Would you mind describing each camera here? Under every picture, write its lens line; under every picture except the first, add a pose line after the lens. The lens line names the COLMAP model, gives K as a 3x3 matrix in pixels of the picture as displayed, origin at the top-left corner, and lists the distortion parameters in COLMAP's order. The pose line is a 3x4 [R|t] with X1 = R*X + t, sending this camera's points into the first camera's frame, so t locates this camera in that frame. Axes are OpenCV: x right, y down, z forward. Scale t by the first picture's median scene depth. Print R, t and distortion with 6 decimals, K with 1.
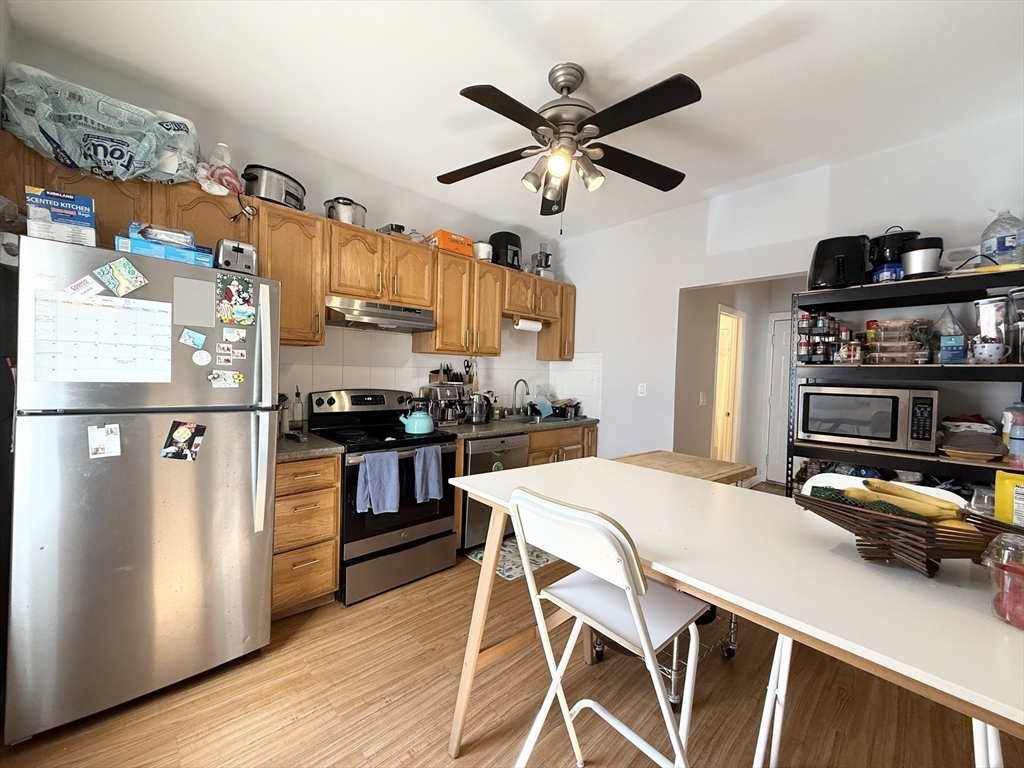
lens RADIAL K [[402.1, 0, 512.0], [0, 402.1, 384.0], [0, 0, 1]] dist [0.000310, 0.000096]
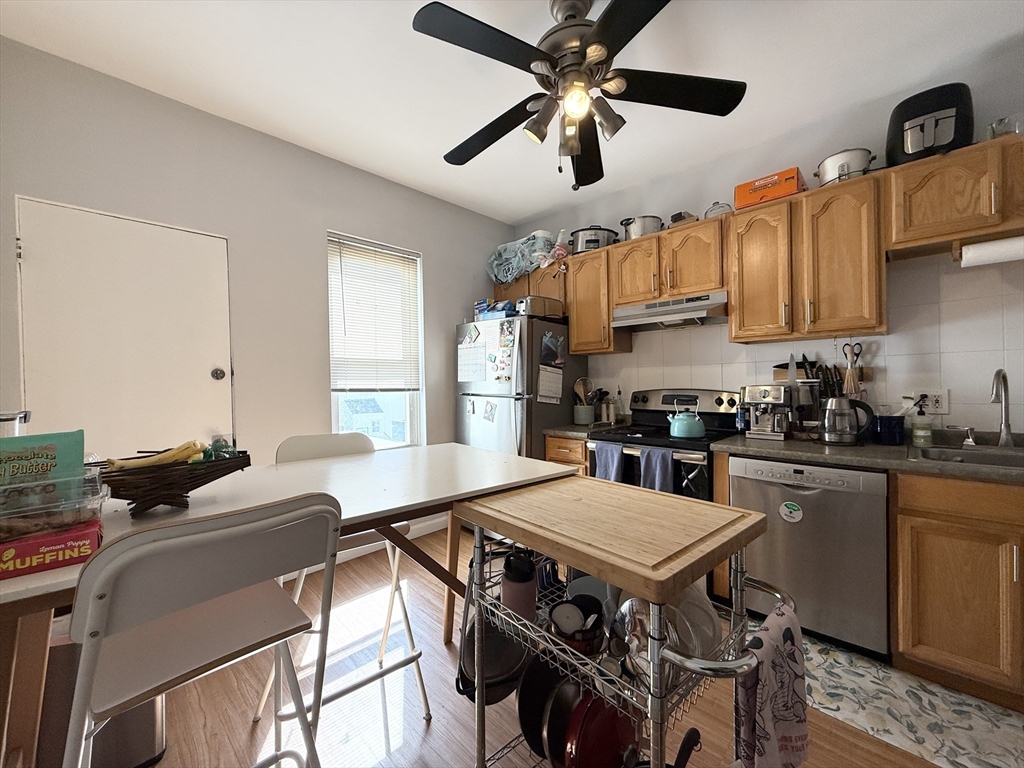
lens RADIAL K [[402.1, 0, 512.0], [0, 402.1, 384.0], [0, 0, 1]] dist [0.000310, 0.000096]
pose [[0.044345, -0.023224, -0.998746, 0.628397], [-0.011882, 0.999647, -0.023772, 0.030463], [0.998946, 0.012922, 0.044054, 0.571734]]
